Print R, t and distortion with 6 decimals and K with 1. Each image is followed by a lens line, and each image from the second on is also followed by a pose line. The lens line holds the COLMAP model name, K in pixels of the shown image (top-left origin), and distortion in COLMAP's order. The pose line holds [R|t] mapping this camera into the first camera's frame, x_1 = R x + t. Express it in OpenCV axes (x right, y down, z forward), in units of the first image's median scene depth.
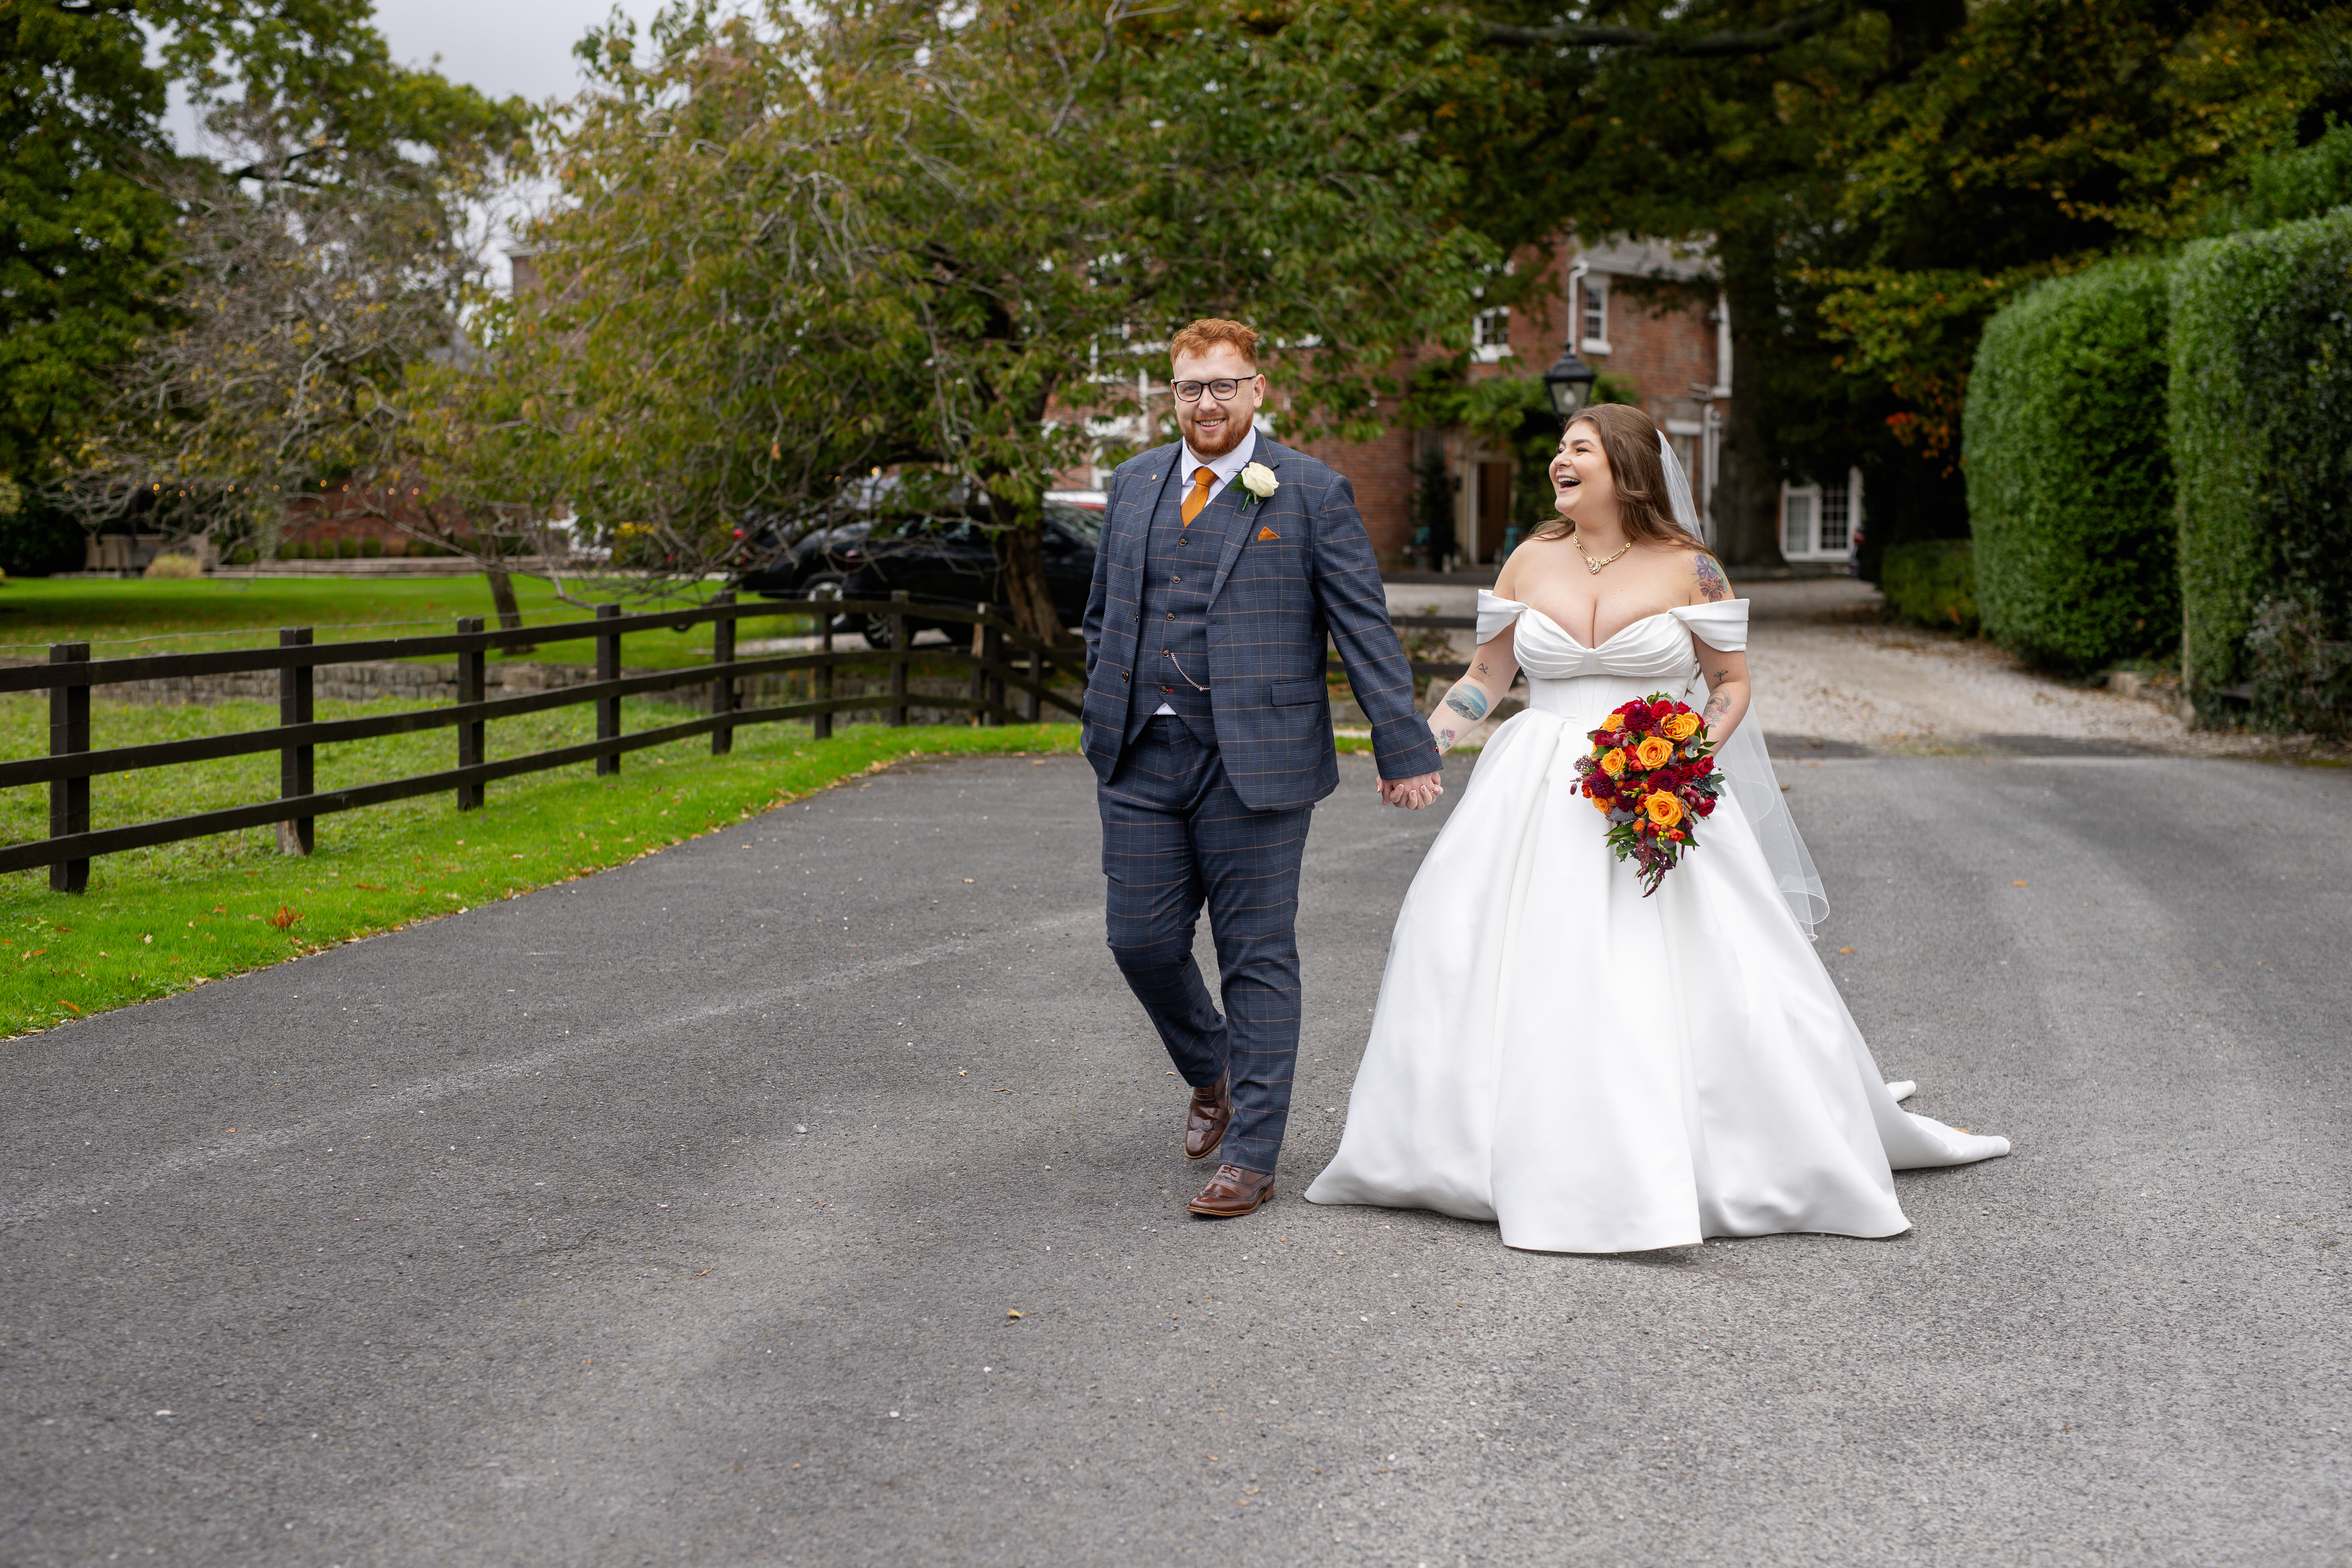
lens RADIAL K [[3406.2, 0, 1176.0], [0, 3406.2, 784.0], [0, 0, 1]] dist [0.024354, 0.664905]
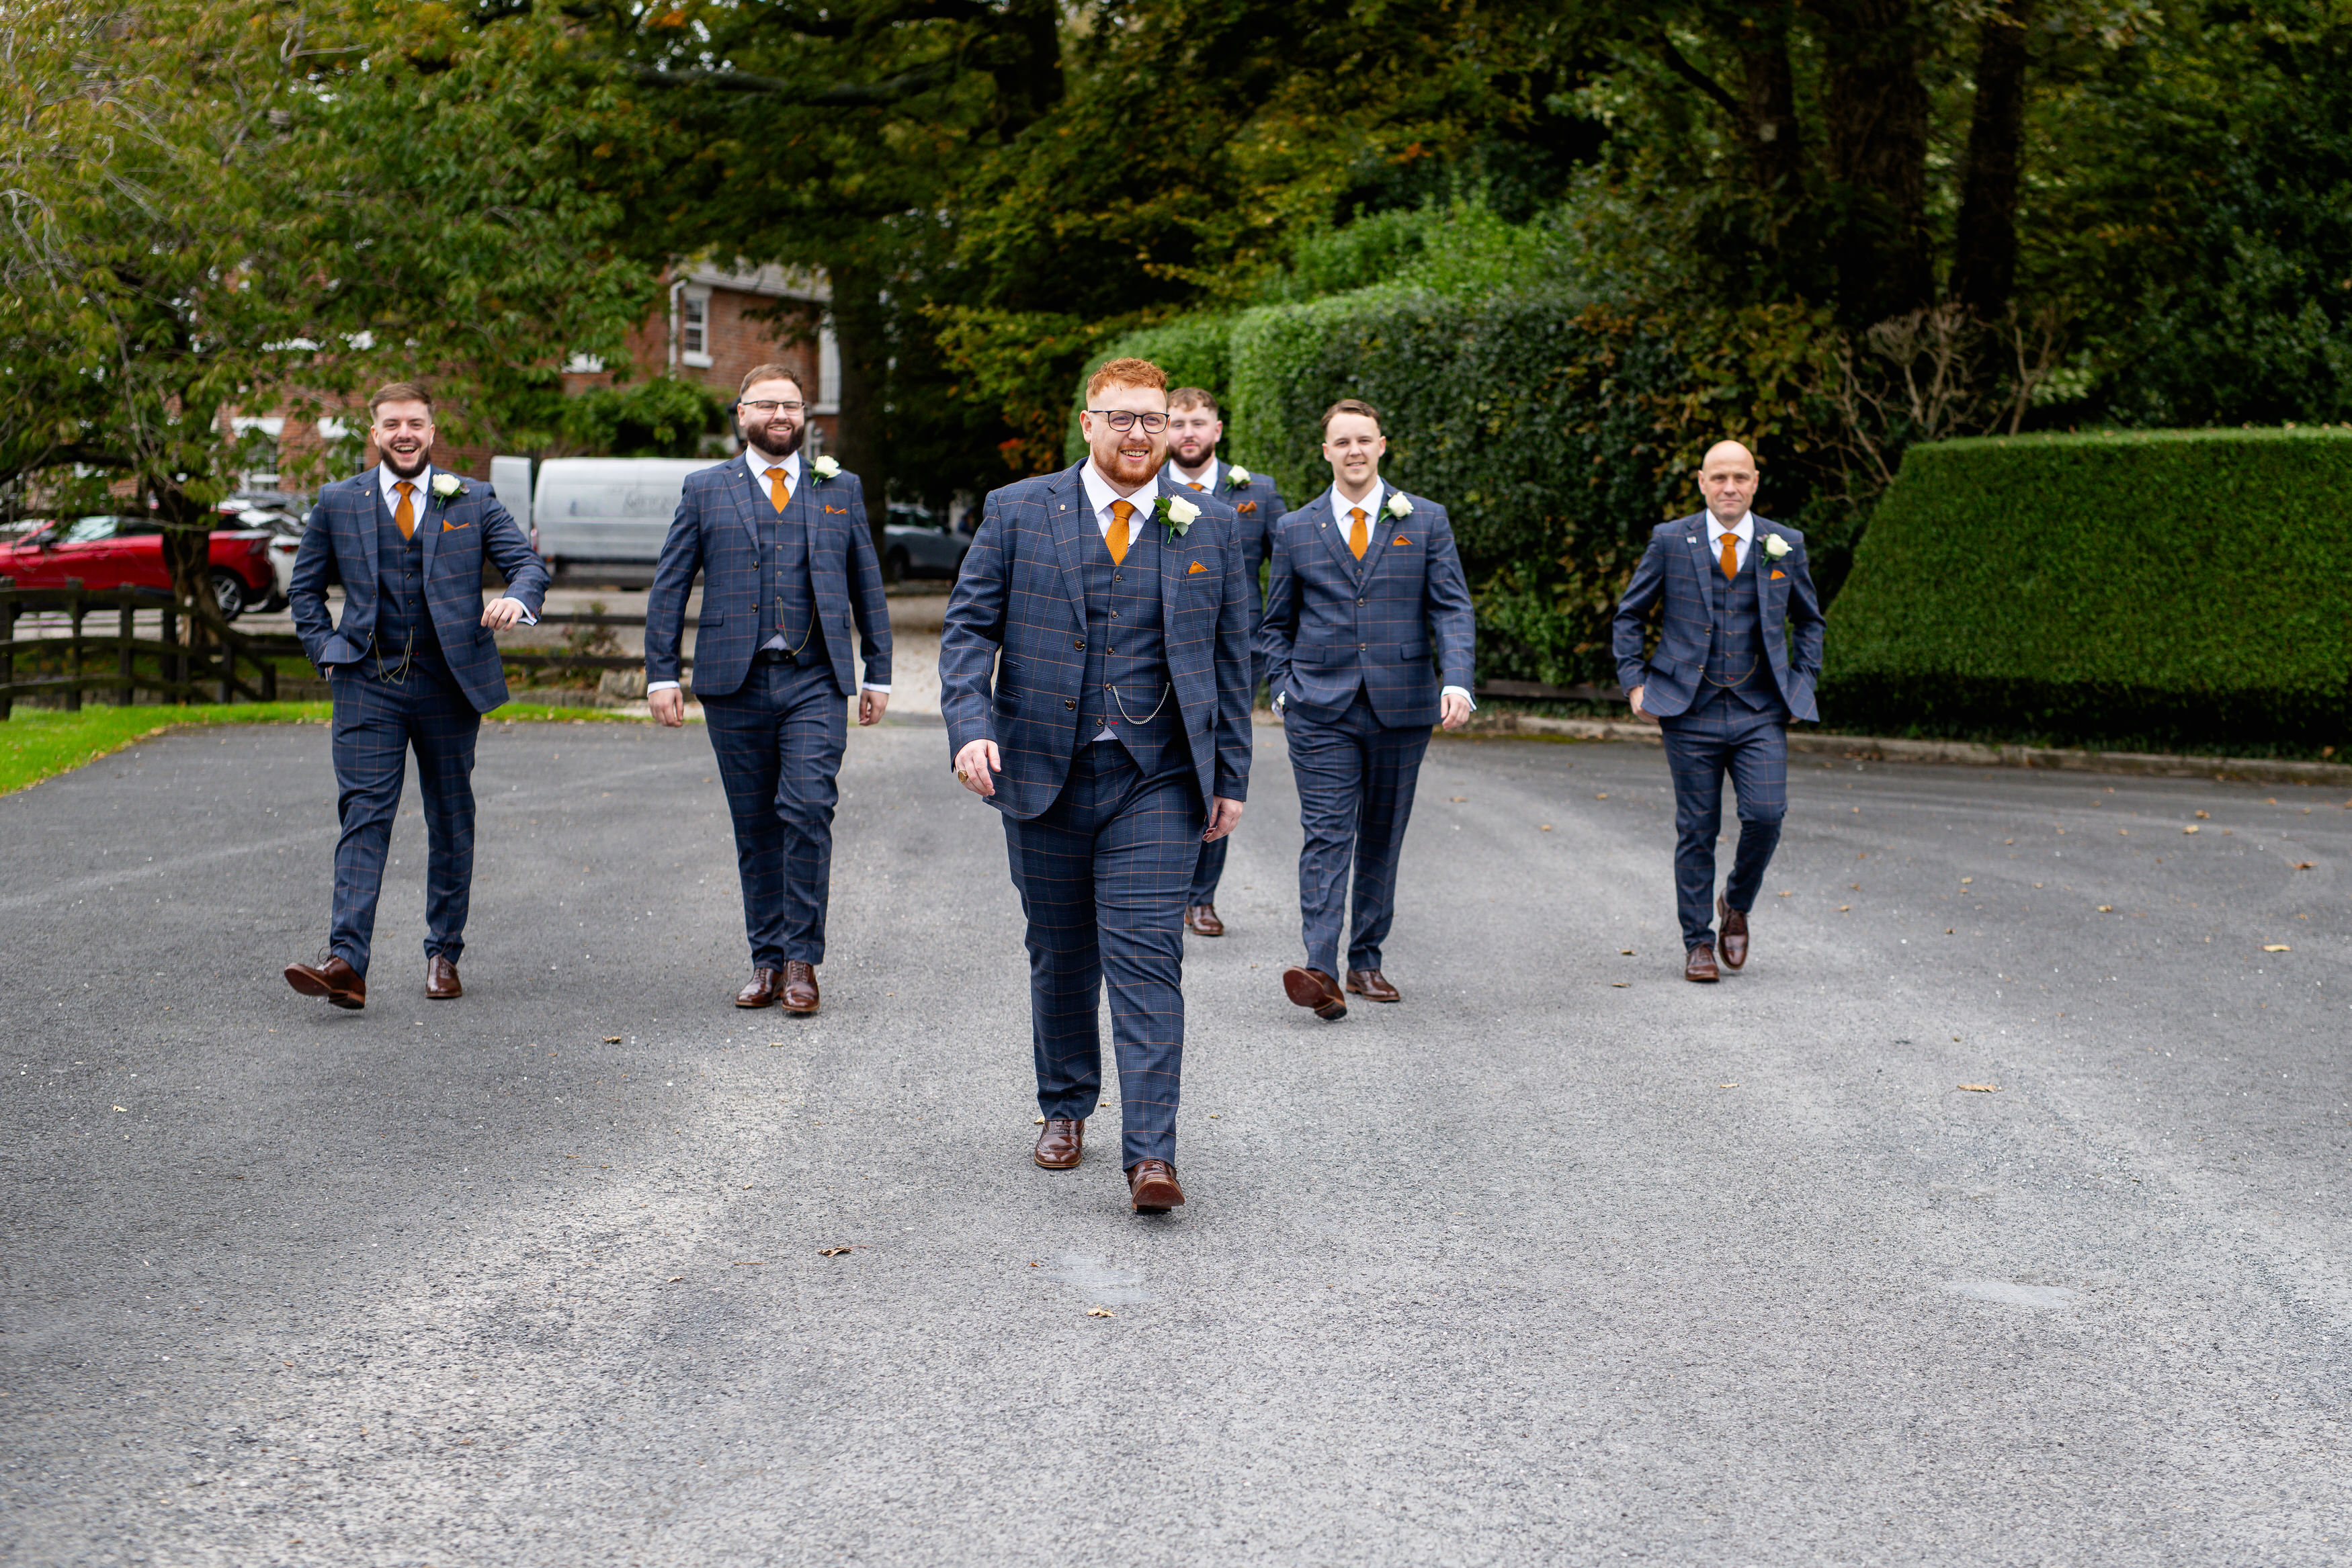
lens RADIAL K [[3528.8, 0, 1176.0], [0, 3528.8, 784.0], [0, 0, 1]] dist [-0.359539, 2.066485]
pose [[0.966664, 0.000678, 0.256049, -0.030229], [0.001050, 0.999978, -0.006612, 0.011604], [-0.256047, 0.006660, 0.966641, -0.123330]]
